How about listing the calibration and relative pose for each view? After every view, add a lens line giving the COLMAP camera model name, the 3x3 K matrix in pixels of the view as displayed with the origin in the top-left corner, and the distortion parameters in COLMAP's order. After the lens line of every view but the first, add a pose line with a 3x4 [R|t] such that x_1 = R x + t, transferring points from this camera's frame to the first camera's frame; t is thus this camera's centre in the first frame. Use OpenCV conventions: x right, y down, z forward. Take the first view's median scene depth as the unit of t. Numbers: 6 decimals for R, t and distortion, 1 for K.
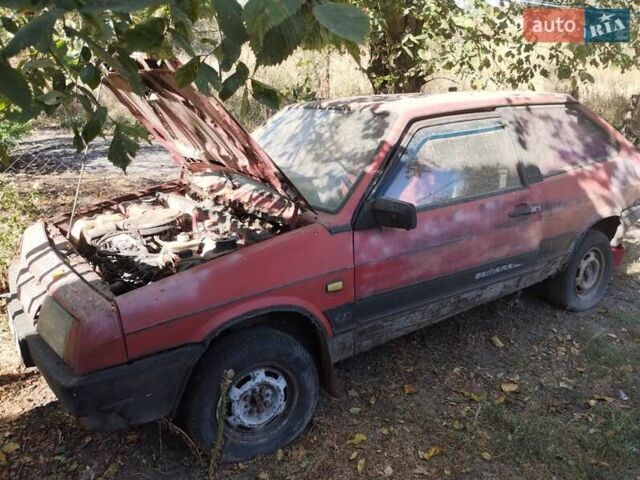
lens RADIAL K [[518.3, 0, 320.0], [0, 518.3, 240.0], [0, 0, 1]] dist [0.050896, -0.009218]
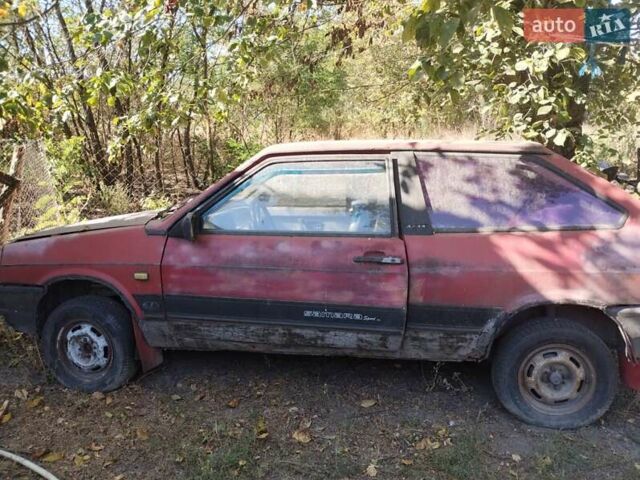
lens RADIAL K [[518.3, 0, 320.0], [0, 518.3, 240.0], [0, 0, 1]] dist [0.050896, -0.009218]
pose [[0.738929, 0.133454, -0.660435, 1.022548], [-0.218804, 0.974594, -0.047872, -0.026319], [0.637267, 0.179880, 0.749356, 0.277775]]
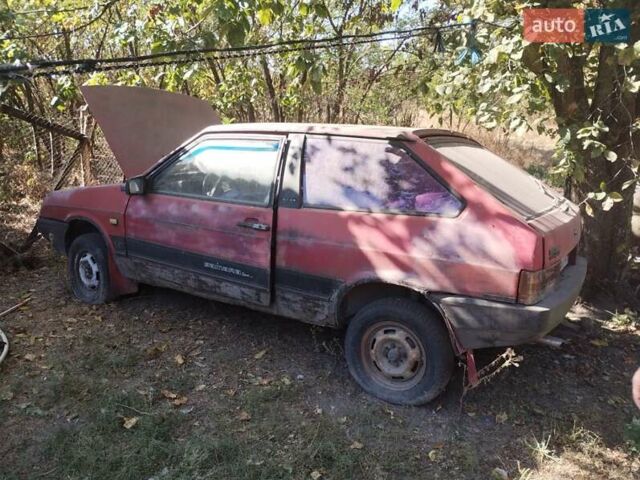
lens RADIAL K [[518.3, 0, 320.0], [0, 518.3, 240.0], [0, 0, 1]] dist [0.050896, -0.009218]
pose [[0.407950, 0.216183, -0.887041, 1.566674], [-0.320824, 0.943547, 0.082407, -0.178339], [0.854780, 0.250967, 0.454277, 0.720151]]
